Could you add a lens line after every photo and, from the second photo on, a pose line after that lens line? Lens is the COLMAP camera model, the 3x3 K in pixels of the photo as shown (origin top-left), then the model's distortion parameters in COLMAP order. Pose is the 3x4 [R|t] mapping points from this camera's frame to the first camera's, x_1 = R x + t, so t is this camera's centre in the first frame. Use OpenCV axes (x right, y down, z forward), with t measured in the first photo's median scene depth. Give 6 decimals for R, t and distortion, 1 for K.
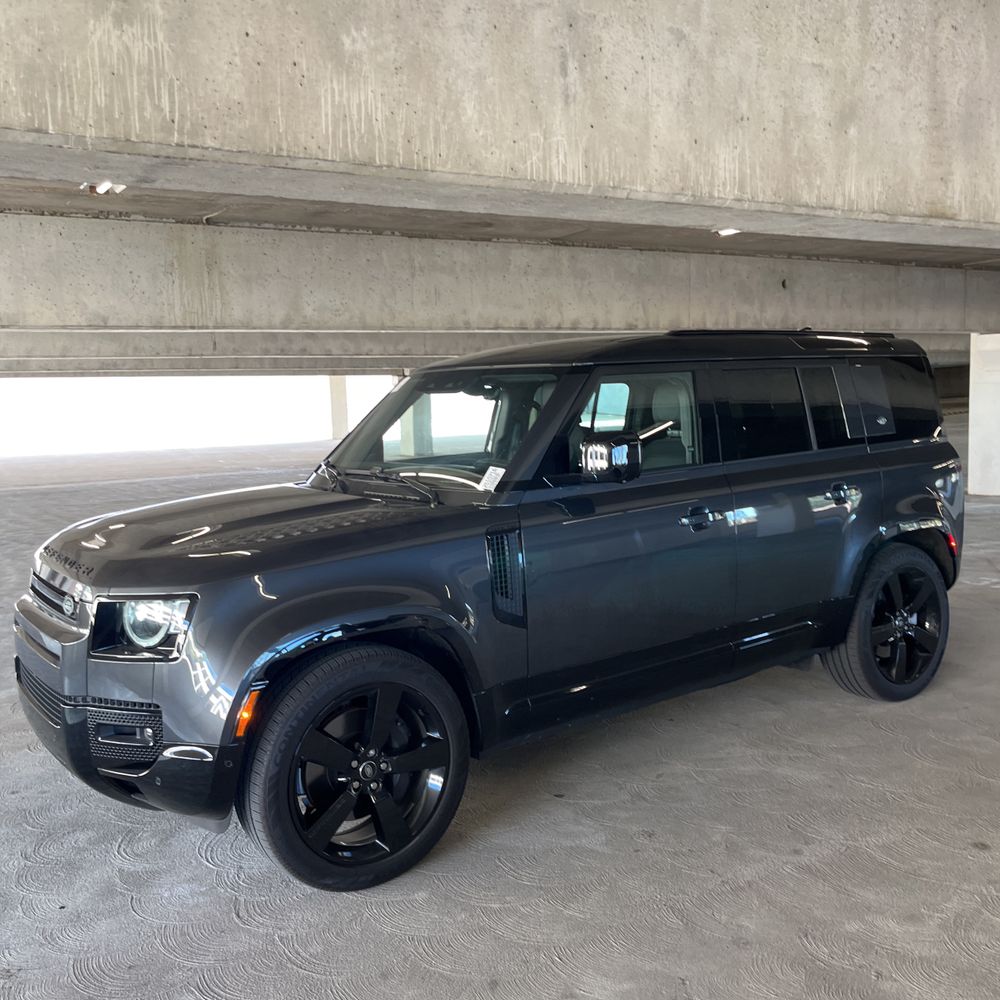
lens RADIAL K [[1011.4, 0, 495.3], [0, 1011.4, 493.8], [0, 0, 1]] dist [0.019561, 0.000000]
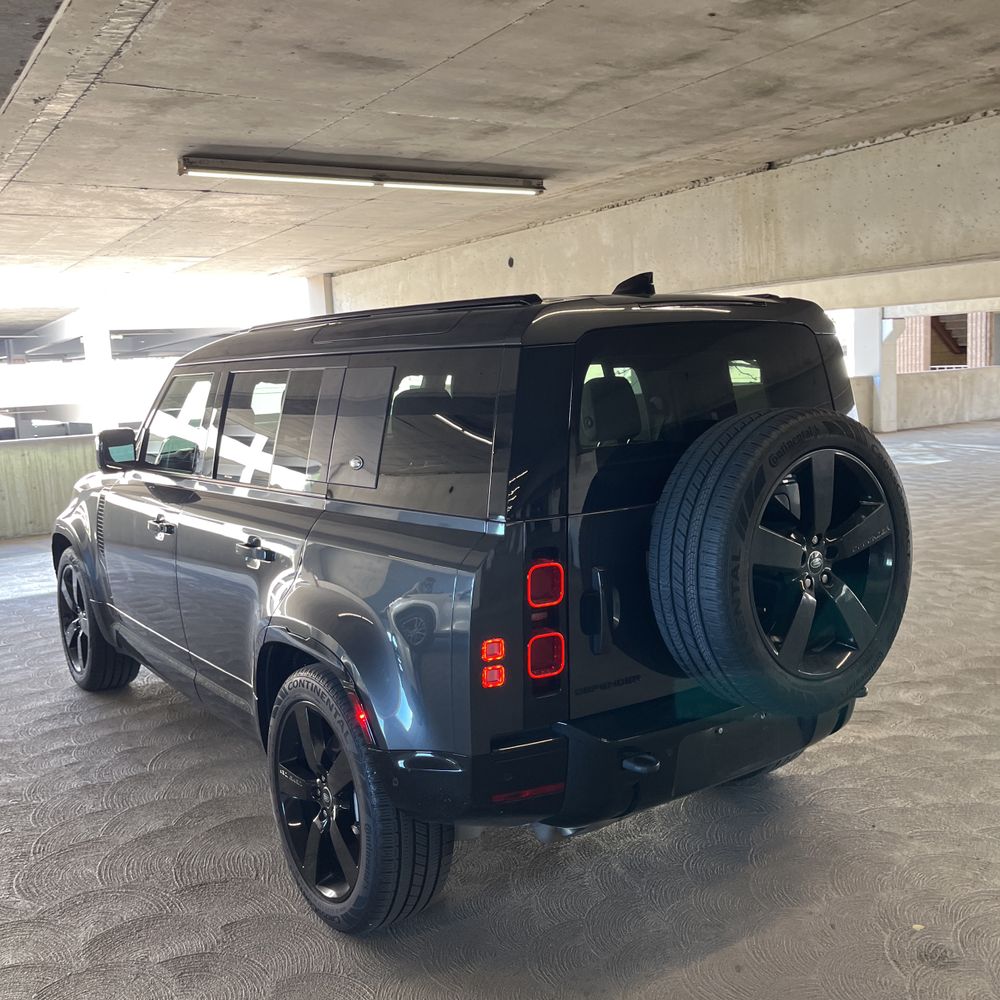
lens RADIAL K [[1011.4, 0, 497.7], [0, 1011.4, 500.7], [0, 0, 1]] dist [0.019561, 0.000000]
pose [[0.001810, 0.168051, -0.985777, 1.000703], [-0.061445, 0.983934, 0.167624, -0.159896], [0.998109, 0.060268, 0.012107, 1.120480]]
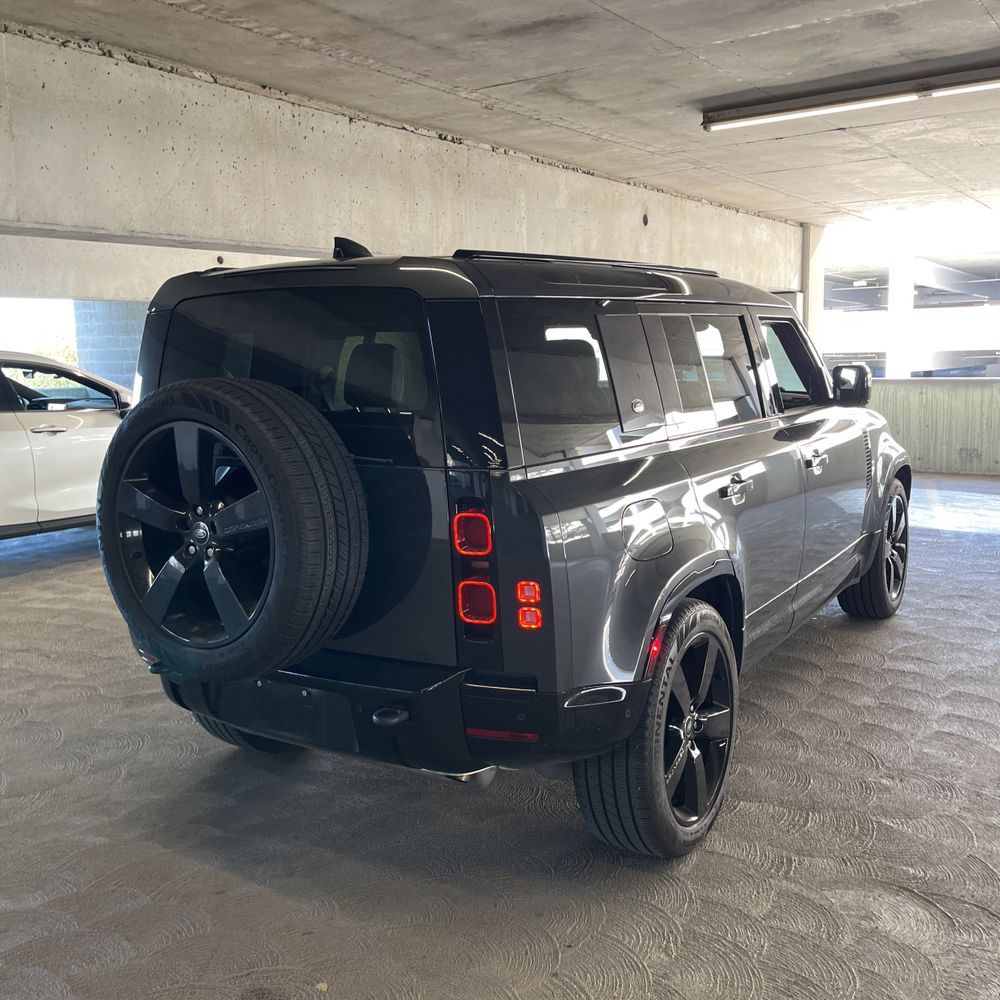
lens RADIAL K [[1011.4, 0, 511.8], [0, 1011.4, 498.7], [0, 0, 1]] dist [0.019561, 0.000000]
pose [[-0.915051, 0.115583, -0.386424, 0.534622], [0.010542, 0.964587, 0.263552, -0.206521], [0.403201, 0.237090, -0.883865, 1.834677]]
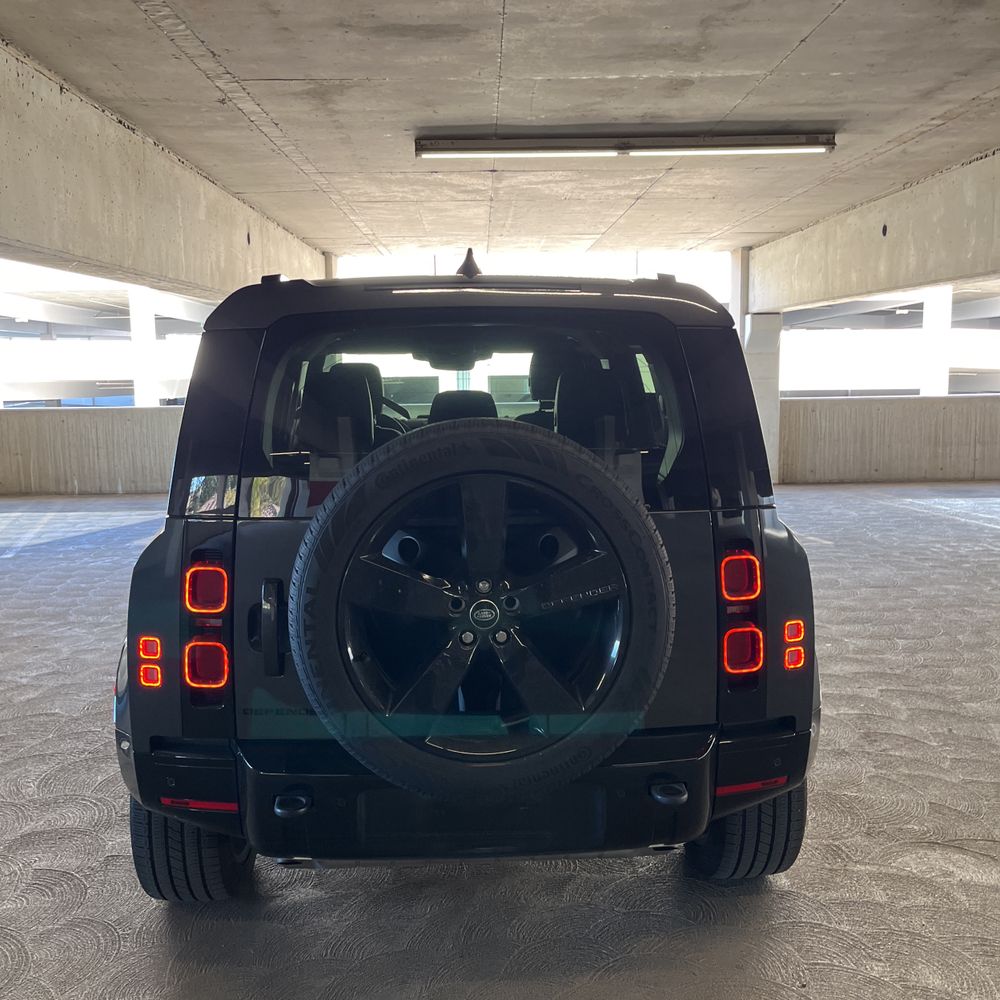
lens RADIAL K [[1011.4, 0, 494.3], [0, 1011.4, 495.7], [0, 0, 1]] dist [0.019561, 0.000000]
pose [[-0.524778, 0.157161, -0.836605, 0.823127], [-0.062331, 0.973076, 0.221896, -0.191192], [0.848954, 0.168592, -0.500853, 1.502861]]
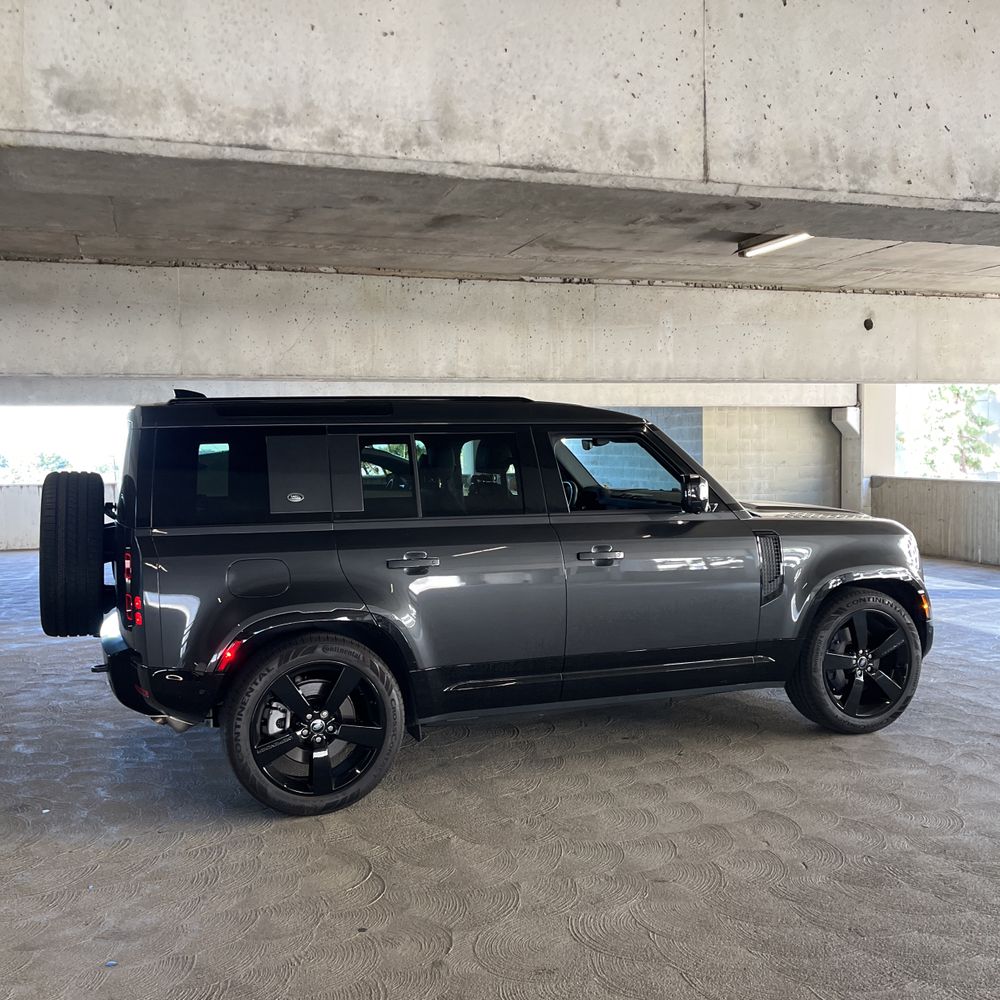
lens RADIAL K [[1011.4, 0, 497.5], [0, 1011.4, 497.2], [0, 0, 1]] dist [0.019561, 0.000000]
pose [[-0.970349, 0.034265, 0.239265, -0.188794], [0.071943, 0.985979, 0.150565, -0.222948], [-0.230751, 0.163314, -0.959209, 2.146952]]
